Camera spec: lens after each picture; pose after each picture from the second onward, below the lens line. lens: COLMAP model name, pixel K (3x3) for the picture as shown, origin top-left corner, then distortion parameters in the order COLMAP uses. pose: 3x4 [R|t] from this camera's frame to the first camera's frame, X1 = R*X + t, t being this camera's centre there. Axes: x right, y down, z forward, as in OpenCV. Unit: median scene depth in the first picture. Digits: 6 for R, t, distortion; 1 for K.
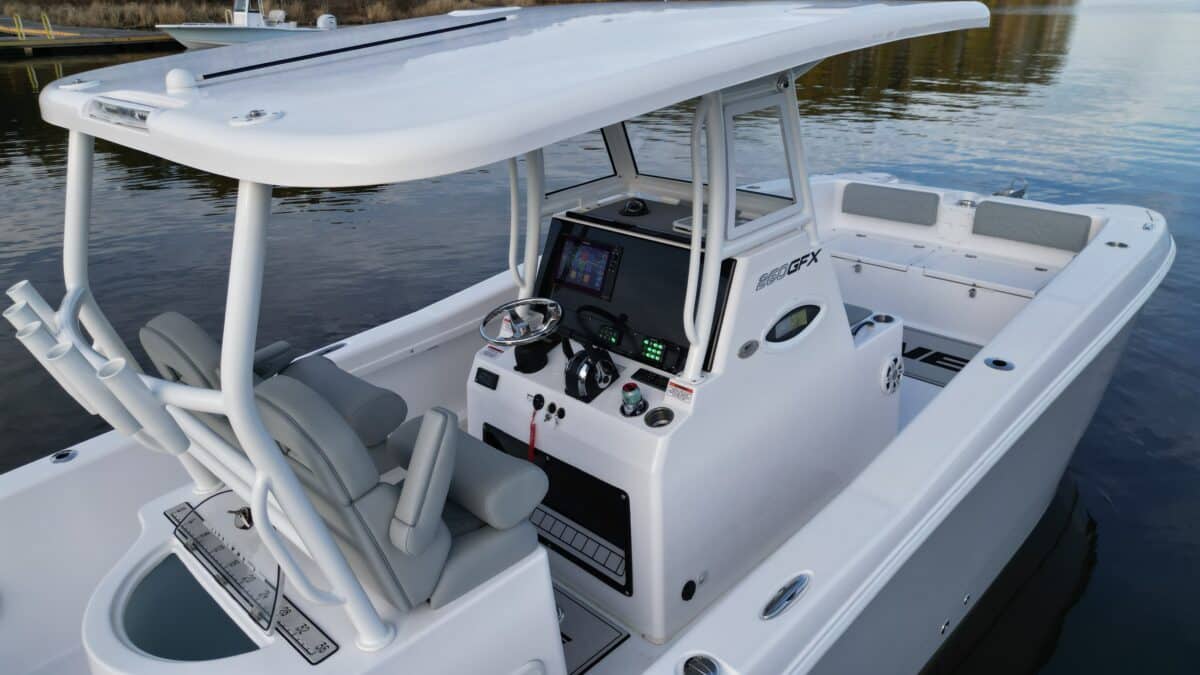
lens RADIAL K [[832.1, 0, 600.0], [0, 832.1, 337.5], [0, 0, 1]] dist [0.092611, -0.103832]
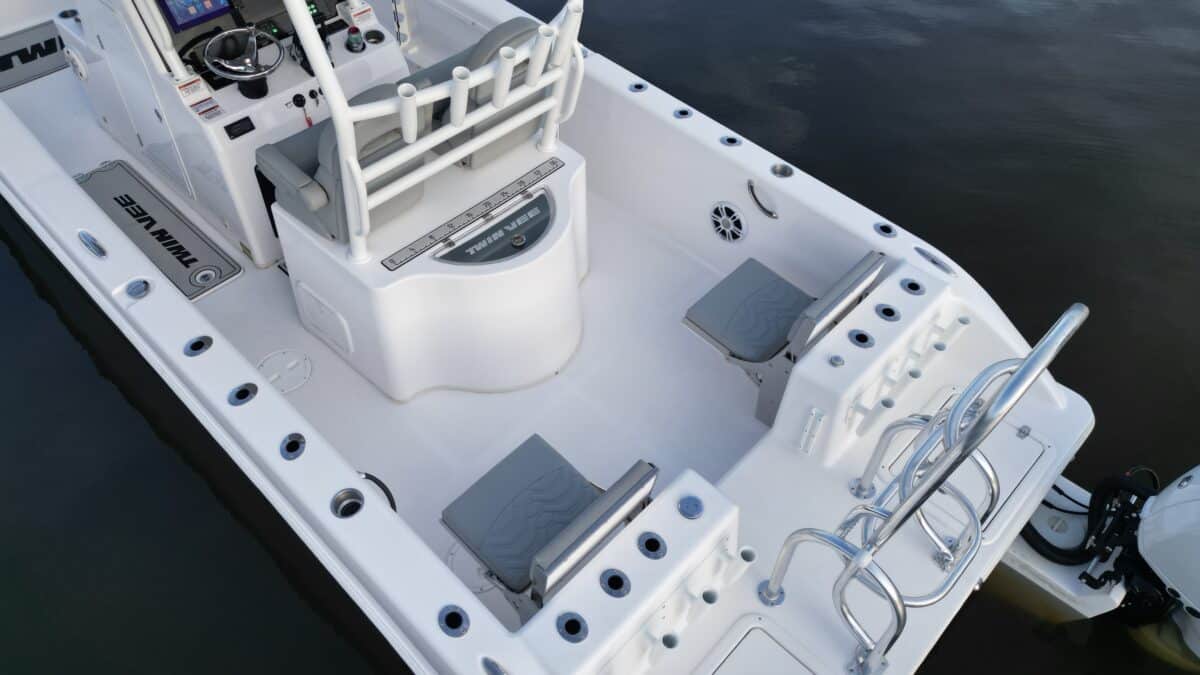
lens RADIAL K [[832.1, 0, 600.0], [0, 832.1, 337.5], [0, 0, 1]] dist [0.092611, -0.103832]
pose [[-0.032108, -0.717500, 0.695818, -1.250352], [0.388872, 0.632355, 0.670004, -0.378172], [-0.920732, 0.292097, 0.258712, 0.373700]]
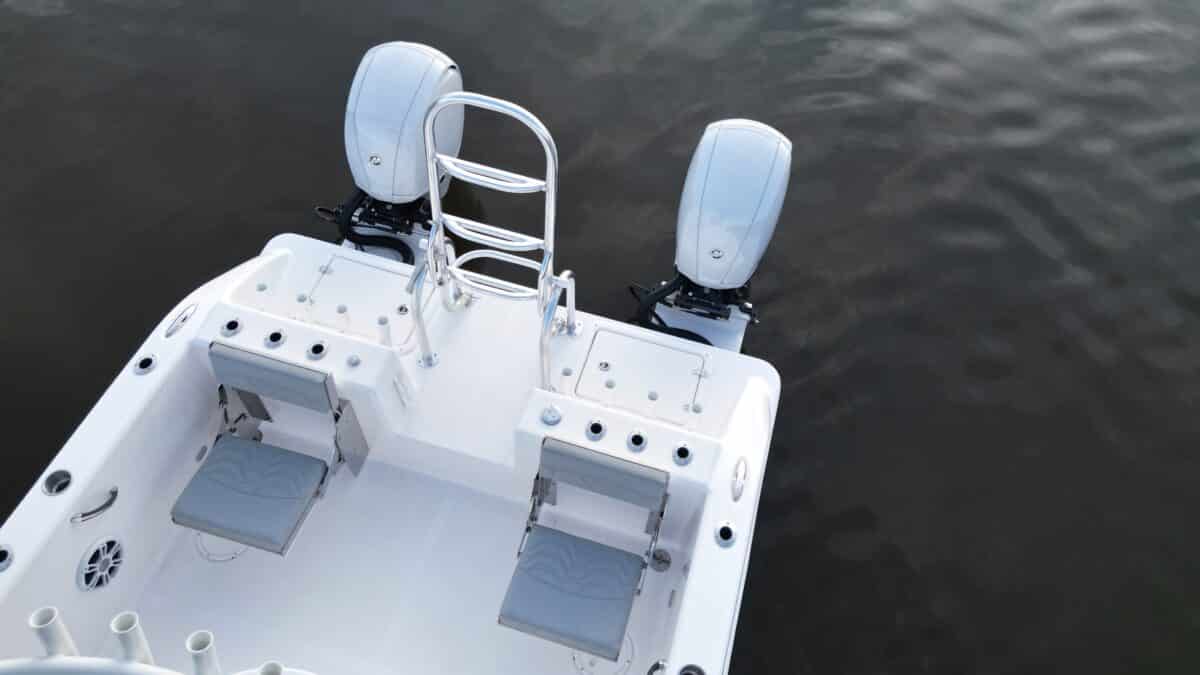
lens RADIAL K [[852.4, 0, 603.2], [0, 852.4, 338.6], [0, 0, 1]] dist [0.052276, -0.052526]
pose [[-0.875437, 0.409239, -0.257164, -0.593645], [-0.197904, 0.181914, 0.963193, -0.729744], [0.440958, 0.894109, -0.078265, 0.584088]]
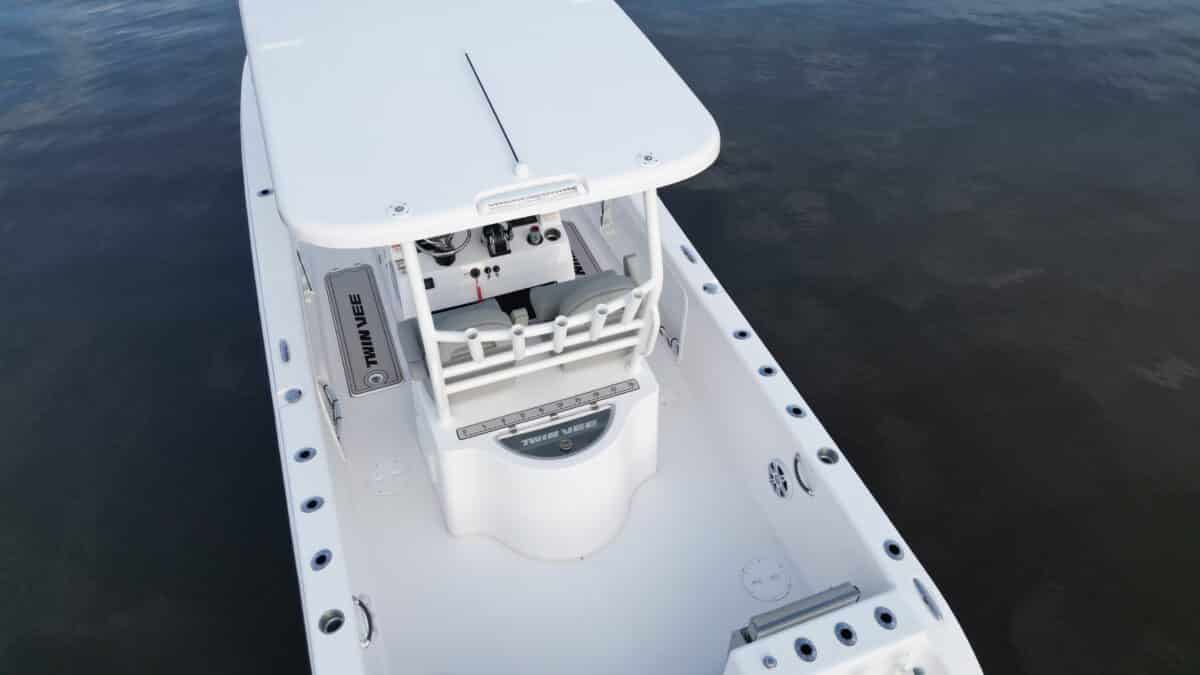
lens RADIAL K [[835.3, 0, 602.7], [0, 835.3, 333.5], [0, 0, 1]] dist [0.101794, -0.110979]
pose [[0.402523, -0.585218, 0.703914, -1.188356], [0.346972, 0.809120, 0.474273, -0.510453], [-0.847104, 0.053333, 0.528744, -0.036007]]
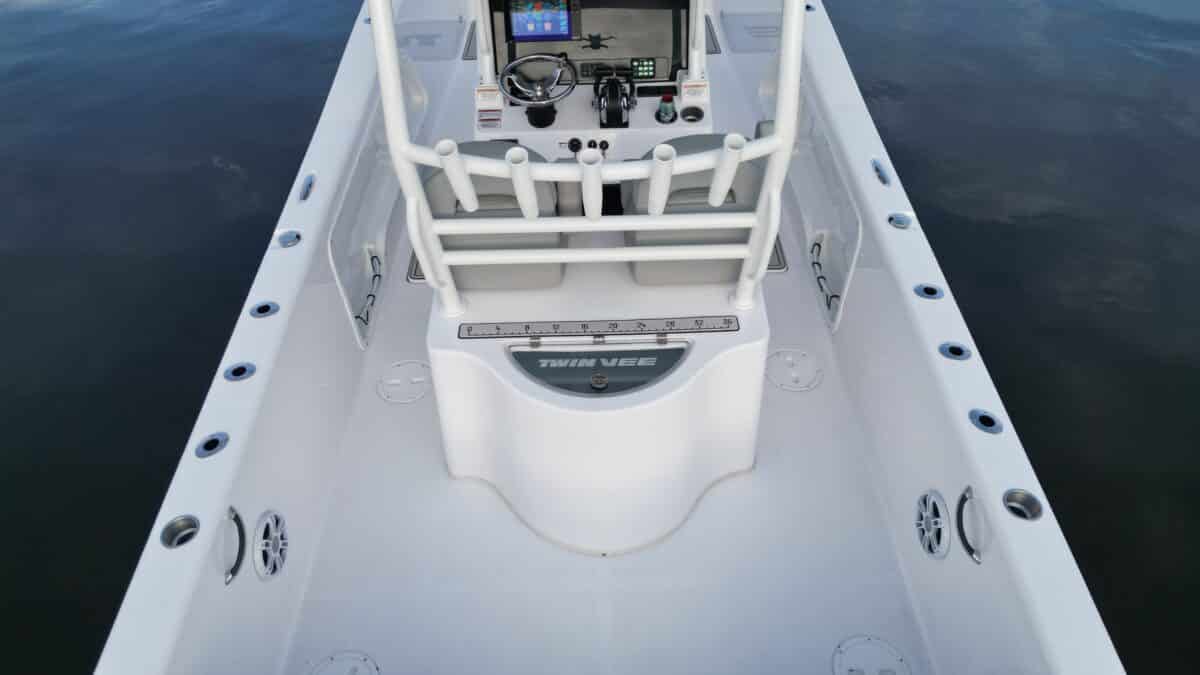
lens RADIAL K [[832.1, 0, 600.0], [0, 832.1, 337.5], [0, 0, 1]] dist [0.092611, -0.103832]
pose [[0.690042, -0.469091, 0.551176, -0.842864], [0.275538, 0.874452, 0.399264, -0.148495], [-0.669269, -0.123639, 0.732661, 0.087591]]
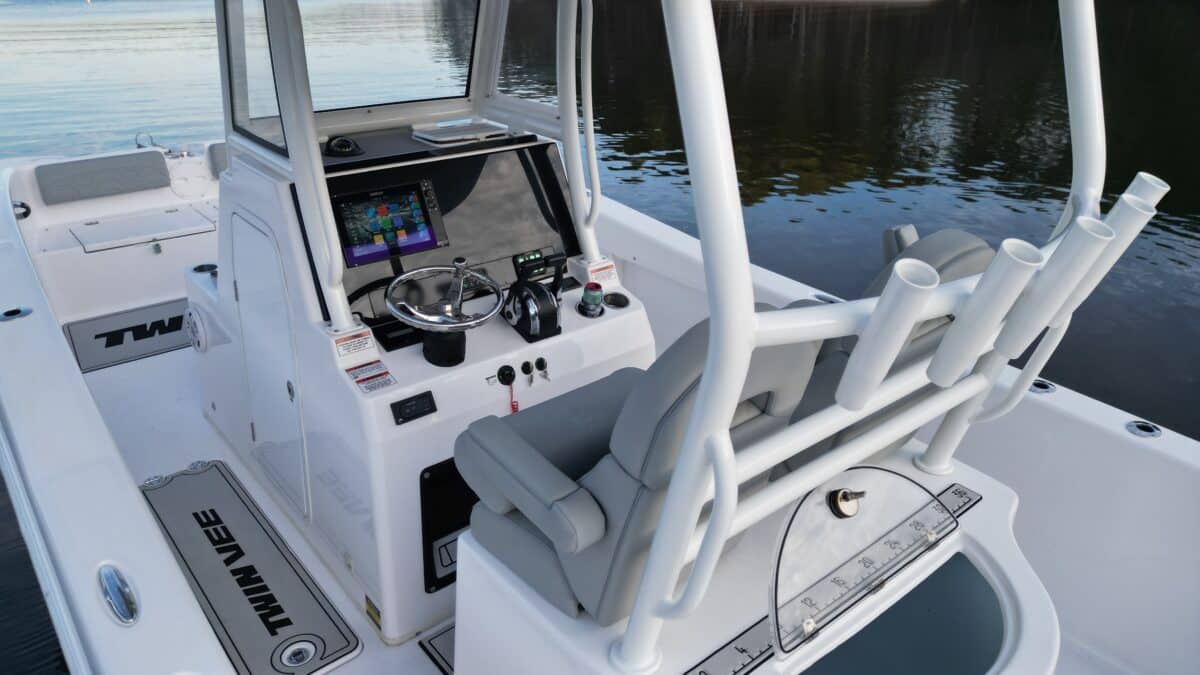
lens RADIAL K [[832.1, 0, 600.0], [0, 832.1, 337.5], [0, 0, 1]] dist [0.092611, -0.103832]
pose [[0.082374, -0.373527, 0.923955, -0.813167], [0.383863, 0.867466, 0.316468, -0.177211], [-0.919709, 0.328603, 0.214839, 0.752671]]
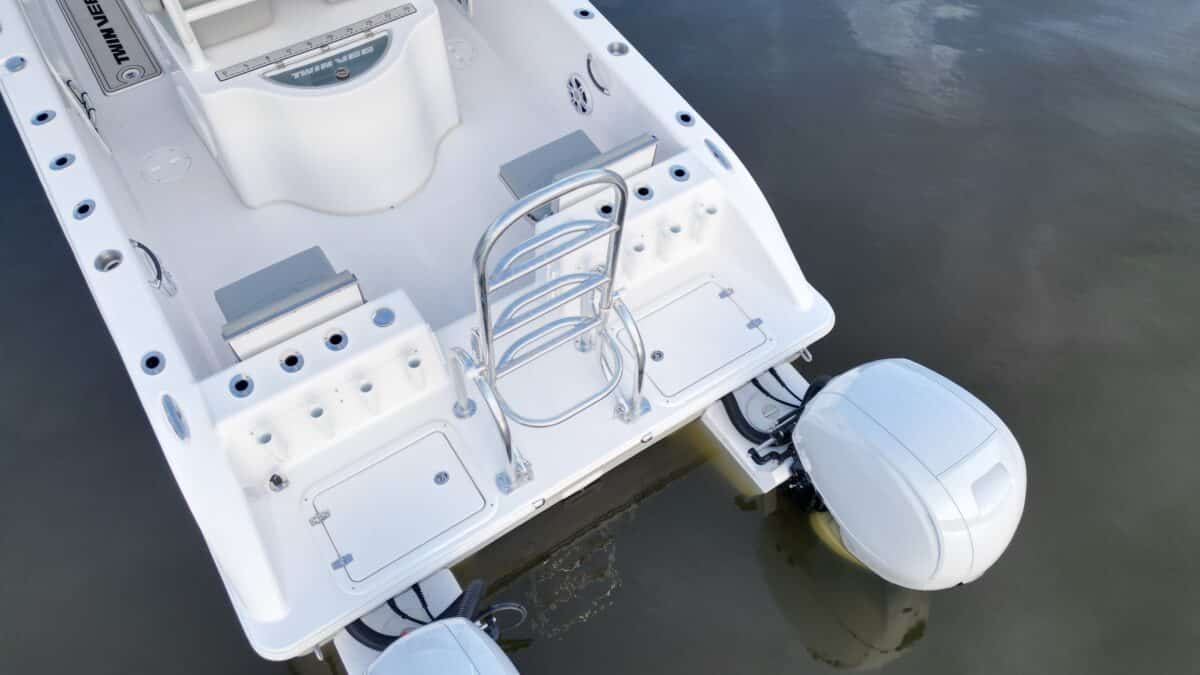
lens RADIAL K [[835.3, 0, 602.7], [0, 835.3, 333.5], [0, 0, 1]] dist [0.101794, -0.110979]
pose [[0.189069, -0.779942, 0.596611, -1.347424], [0.371005, 0.619273, 0.691994, -0.240317], [-0.909180, 0.090511, 0.406448, -0.092233]]
